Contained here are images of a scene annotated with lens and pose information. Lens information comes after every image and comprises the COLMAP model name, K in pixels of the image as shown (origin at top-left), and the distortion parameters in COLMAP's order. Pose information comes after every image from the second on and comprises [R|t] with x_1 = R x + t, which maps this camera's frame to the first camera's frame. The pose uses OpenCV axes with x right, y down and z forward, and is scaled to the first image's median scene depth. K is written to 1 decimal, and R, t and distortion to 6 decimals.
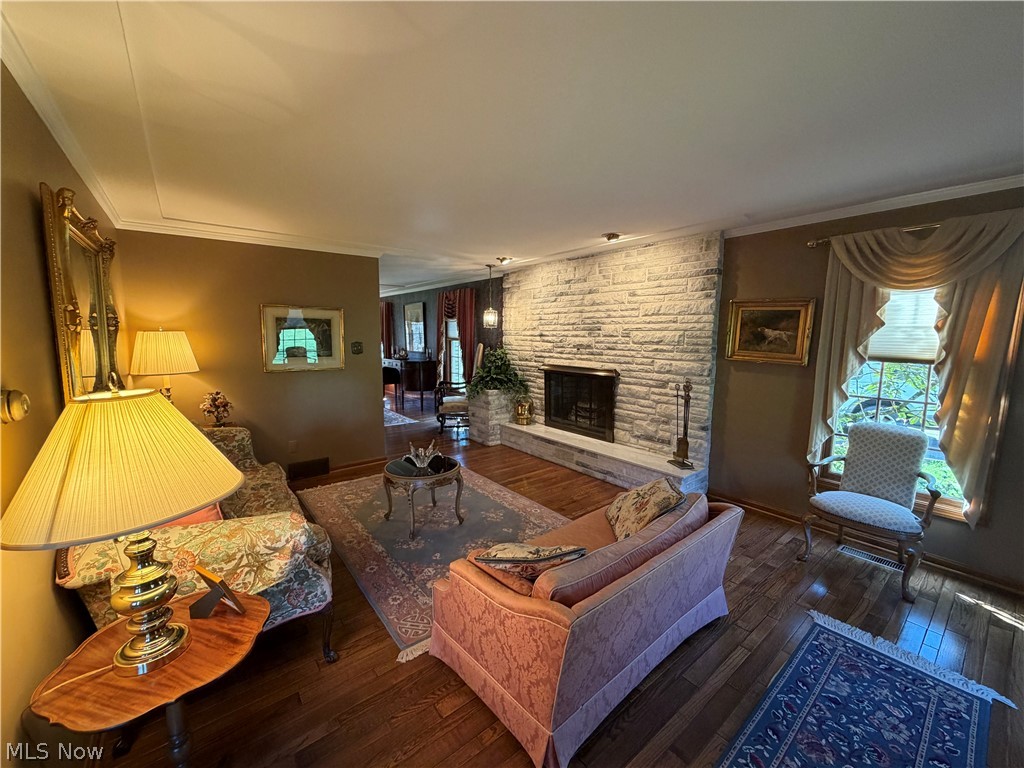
lens RADIAL K [[408.6, 0, 508.4], [0, 408.6, 388.5], [0, 0, 1]] dist [-0.000344, 0.000136]
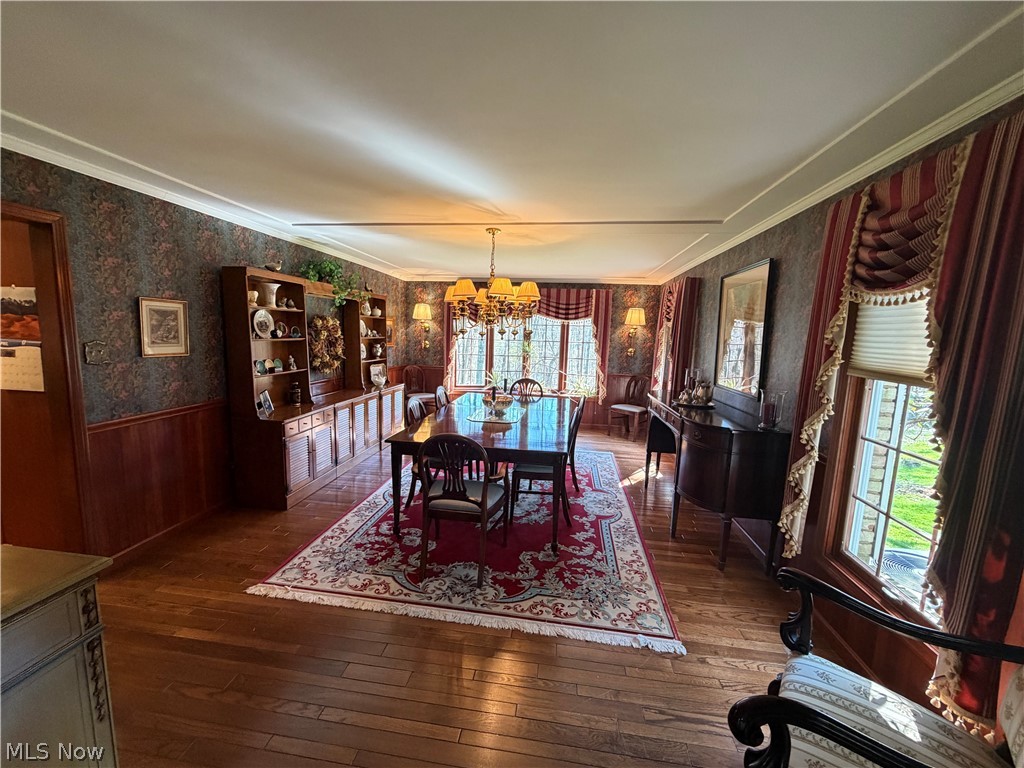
lens RADIAL K [[408.6, 0, 509.3], [0, 408.6, 384.3], [0, 0, 1]] dist [-0.000344, 0.000136]
pose [[0.695814, 0.105922, -0.710369, -0.191861], [-0.122885, 0.992038, 0.027554, -0.157161], [0.707632, 0.068121, 0.703290, 1.107180]]
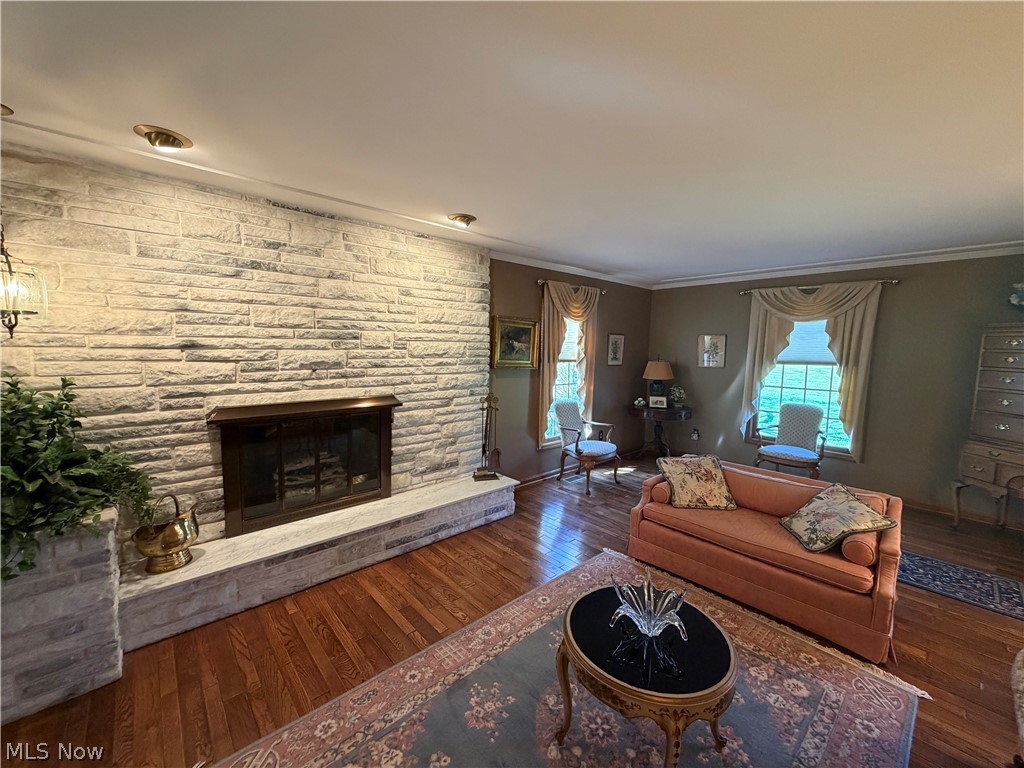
lens RADIAL K [[408.6, 0, 509.5], [0, 408.6, 386.1], [0, 0, 1]] dist [-0.000344, 0.000136]
pose [[-0.066371, -0.105714, 0.992179, -0.467144], [0.119230, 0.986407, 0.113075, -0.118263], [-0.990646, 0.125802, -0.052864, 0.841059]]
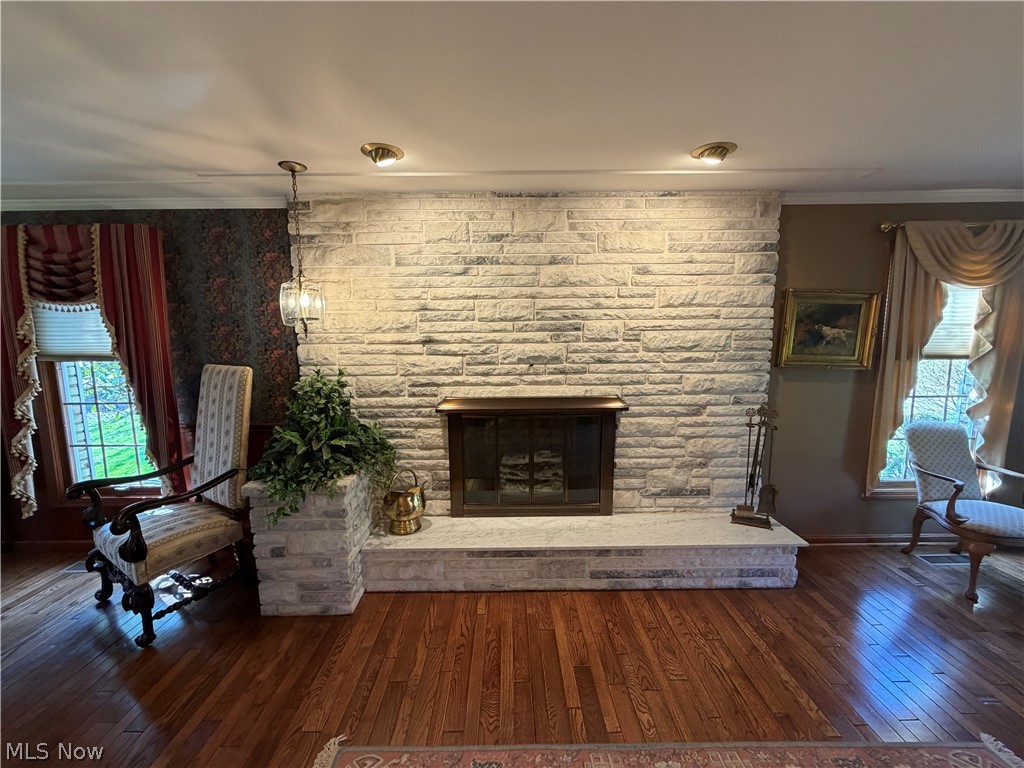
lens RADIAL K [[408.6, 0, 508.8], [0, 408.6, 385.0], [0, 0, 1]] dist [-0.000344, 0.000136]
pose [[0.615470, -0.111516, 0.780231, -0.305221], [0.118641, 0.991768, 0.048163, -0.110540], [-0.779179, 0.062925, 0.623635, 0.758267]]
